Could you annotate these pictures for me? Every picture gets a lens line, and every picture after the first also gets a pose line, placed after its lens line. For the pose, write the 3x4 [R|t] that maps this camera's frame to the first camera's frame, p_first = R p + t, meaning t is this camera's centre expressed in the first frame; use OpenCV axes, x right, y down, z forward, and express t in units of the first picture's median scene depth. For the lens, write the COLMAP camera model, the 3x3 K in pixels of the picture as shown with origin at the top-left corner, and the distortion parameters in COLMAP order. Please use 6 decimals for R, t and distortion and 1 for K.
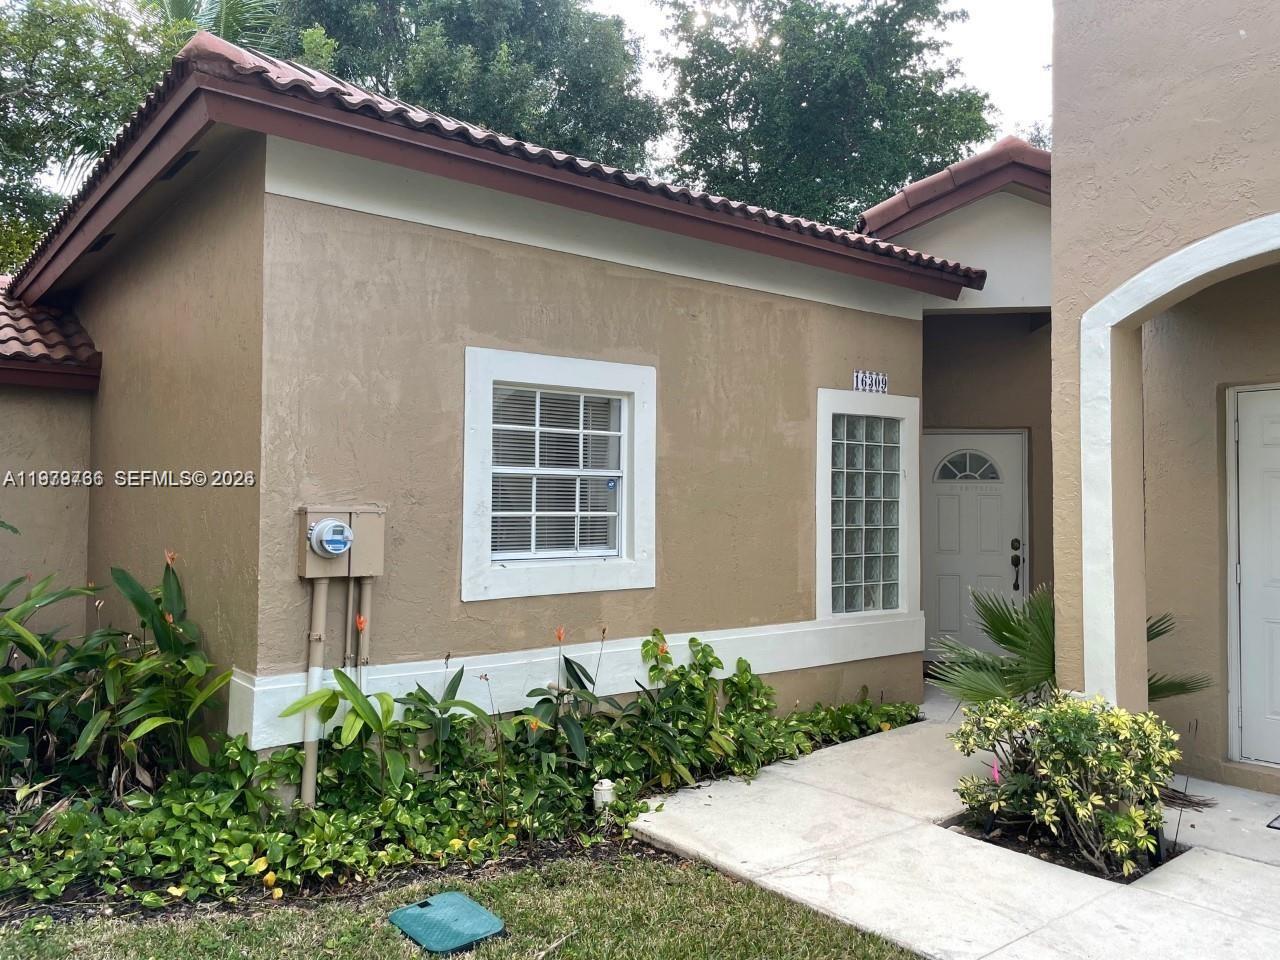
lens RADIAL K [[975.5, 0, 650.0], [0, 975.5, 467.7], [0, 0, 1]] dist [0.084294, -0.116064]
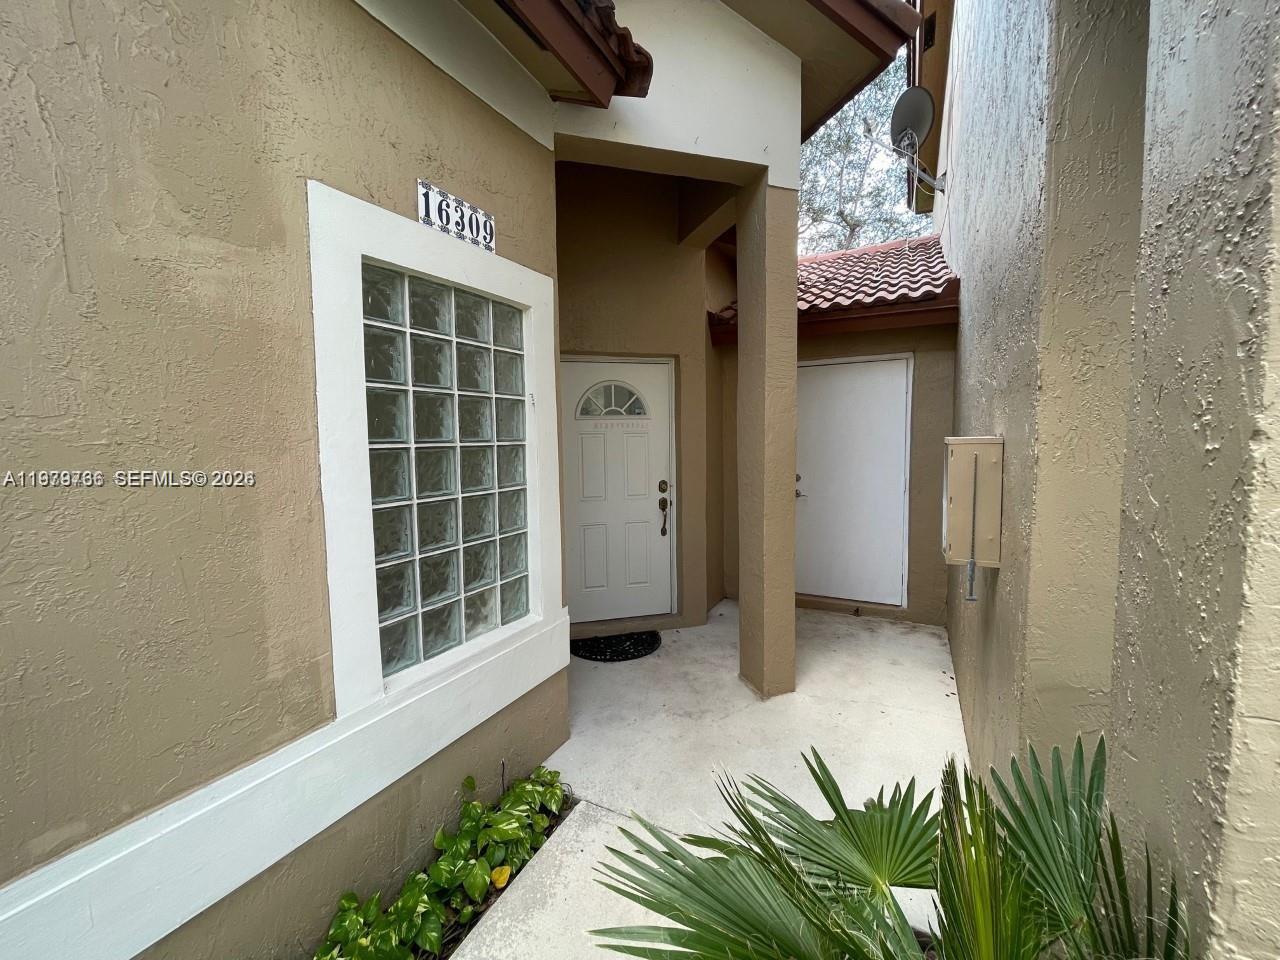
lens RADIAL K [[518.3, 0, 632.2], [0, 518.3, 476.8], [0, 0, 1]] dist [-0.001104, 0.000203]
pose [[0.922247, -0.051887, 0.383104, 0.194570], [0.010125, 0.993854, 0.110232, 0.019180], [-0.386469, -0.097782, 0.917104, 0.688813]]
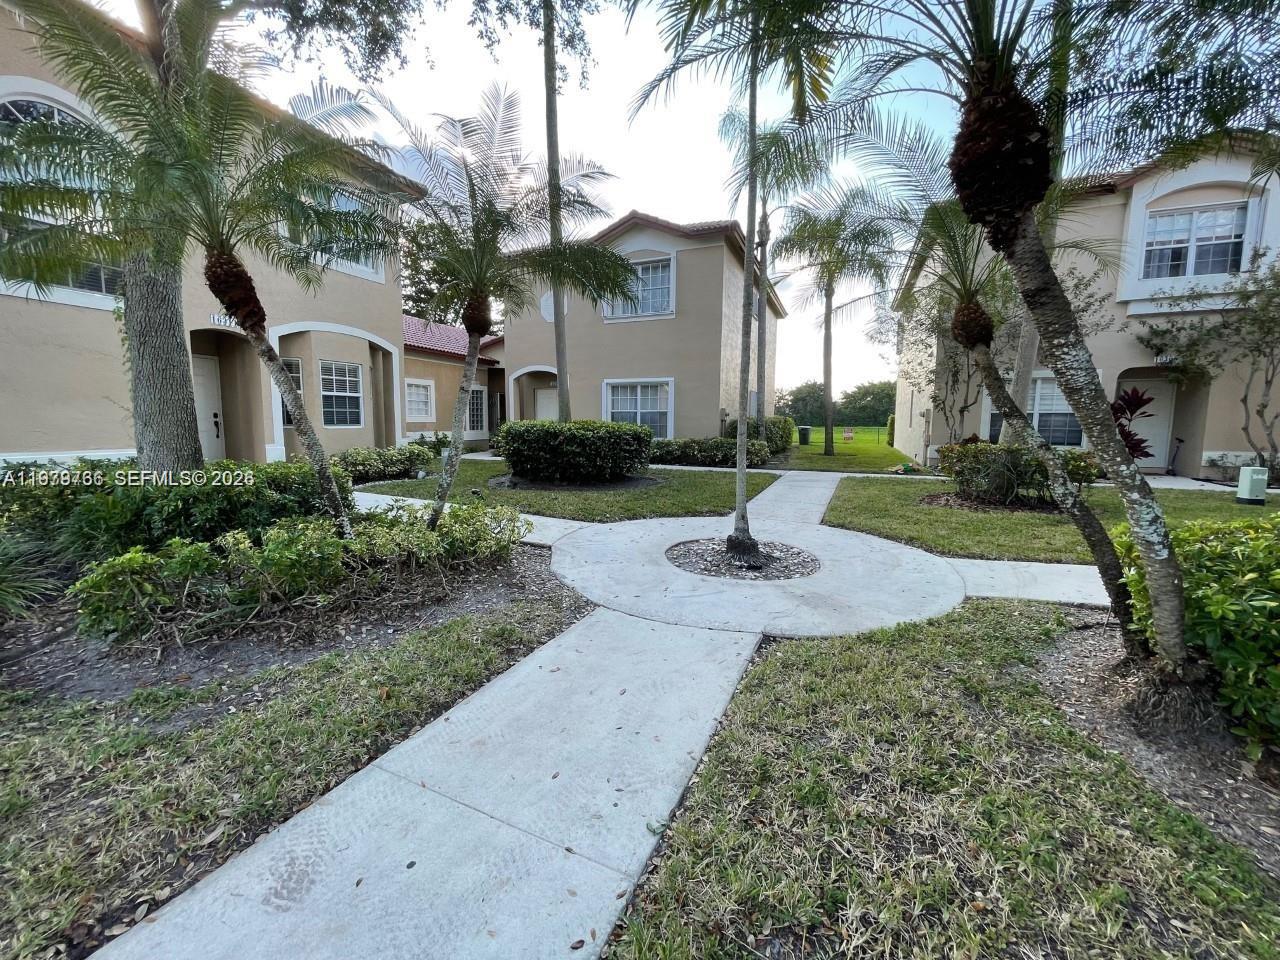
lens RADIAL K [[518.3, 0, 632.2], [0, 518.3, 476.8], [0, 0, 1]] dist [-0.001104, 0.000203]
pose [[0.874241, -0.045193, 0.483385, -0.340410], [-0.031757, 0.988202, 0.149824, -0.031599], [-0.484453, -0.146333, 0.862492, -1.545546]]
